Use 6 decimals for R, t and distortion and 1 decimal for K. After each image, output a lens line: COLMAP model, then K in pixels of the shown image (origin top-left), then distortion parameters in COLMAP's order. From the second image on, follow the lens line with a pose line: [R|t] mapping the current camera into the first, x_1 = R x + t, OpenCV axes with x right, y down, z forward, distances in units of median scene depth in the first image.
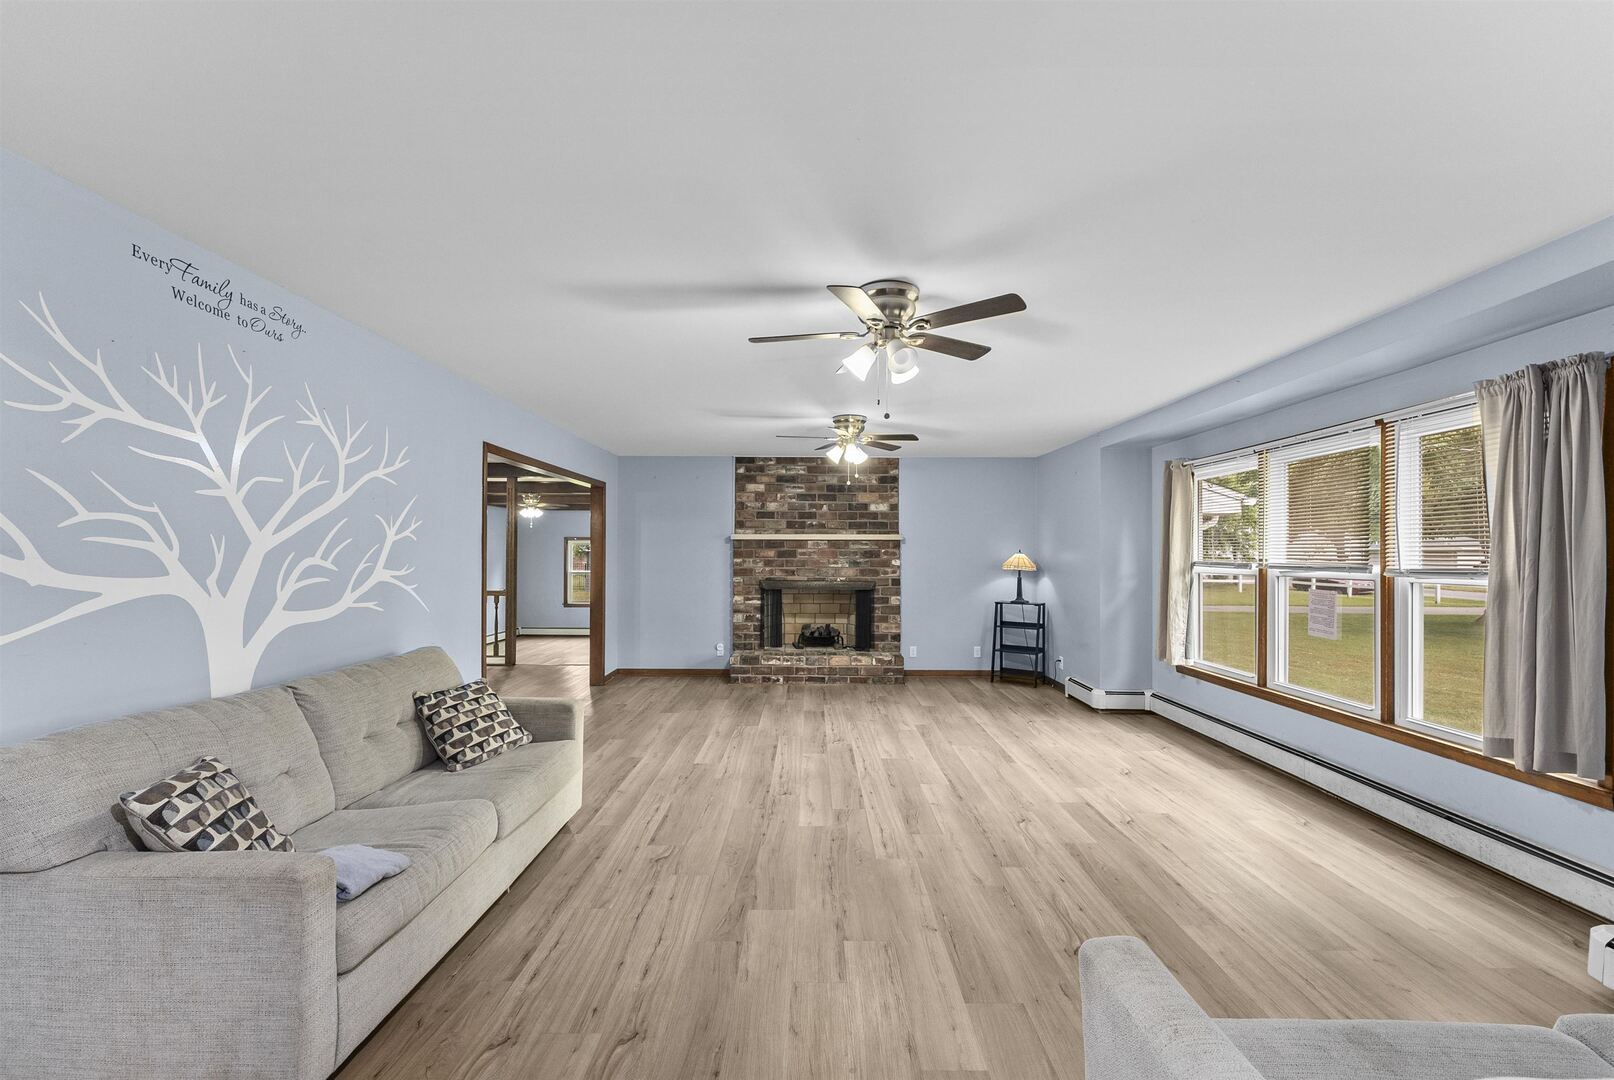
lens RADIAL K [[654.4, 0, 831.8], [0, 654.4, 552.5], [0, 0, 1]] dist [0.001451, 0.000036]
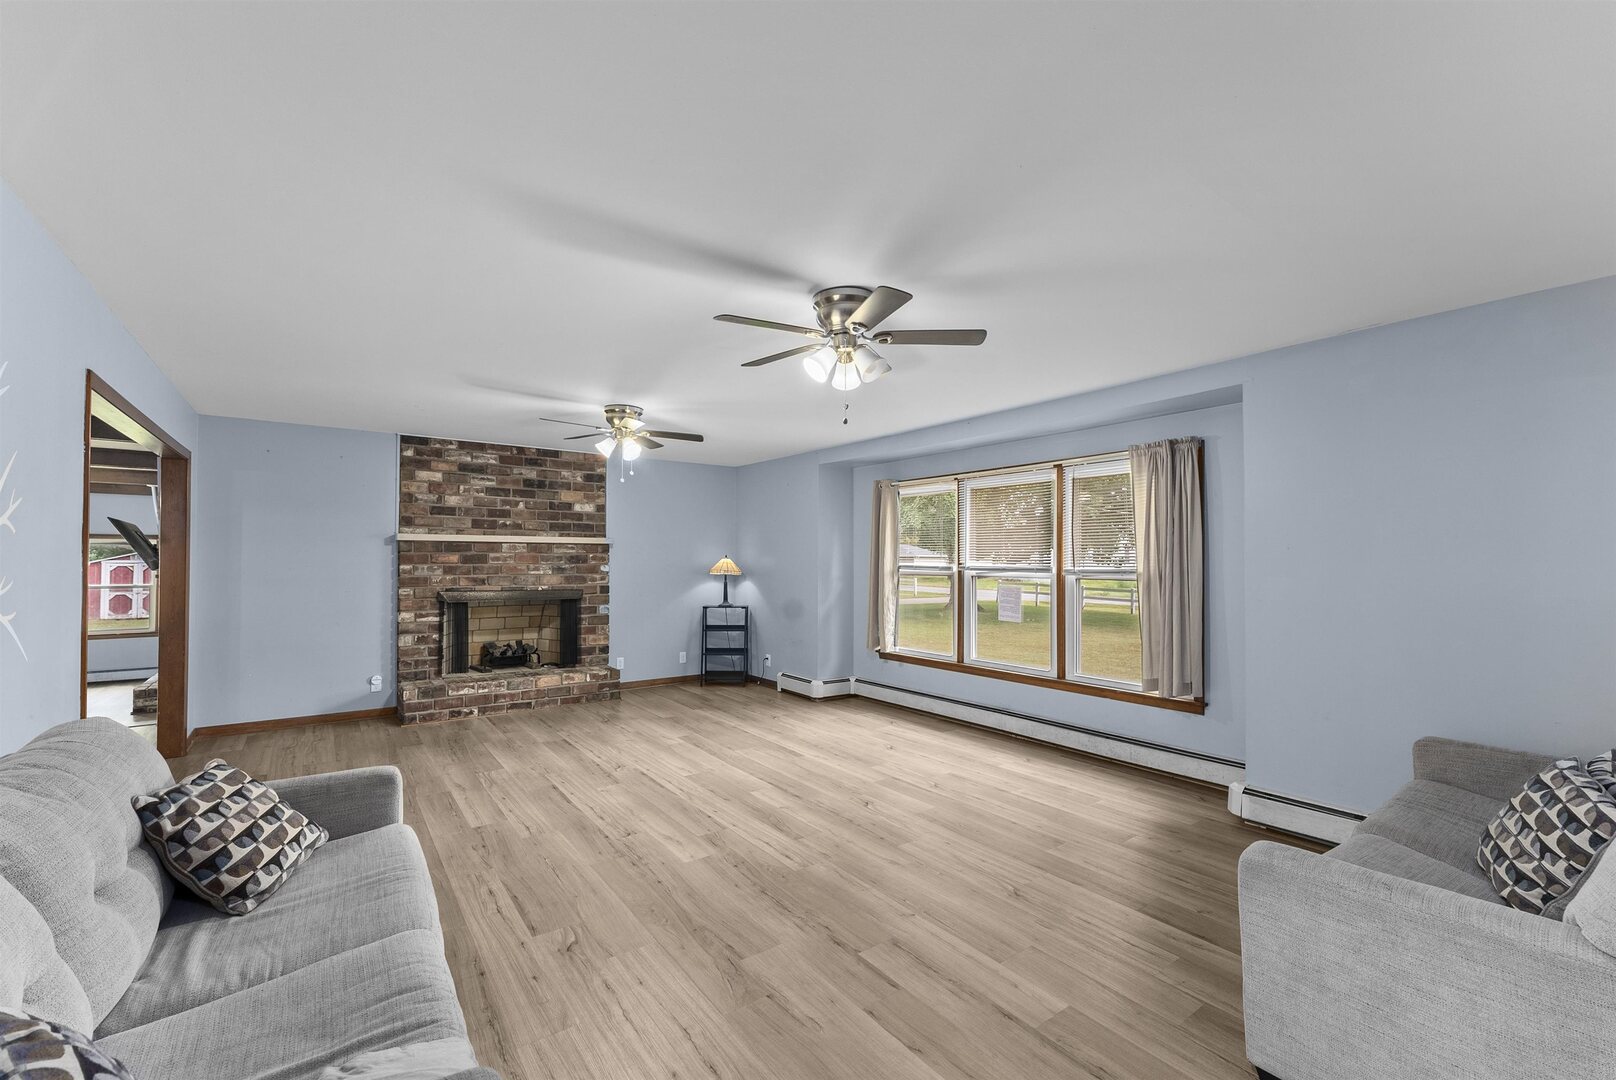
lens RADIAL K [[655.2, 0, 806.5], [0, 655.2, 551.2], [0, 0, 1]] dist [0.001451, 0.000036]
pose [[0.816344, 0.008194, 0.577509, -0.256540], [-0.001829, 0.999931, -0.011603, 0.001721], [-0.577564, 0.008416, 0.816302, 0.100040]]
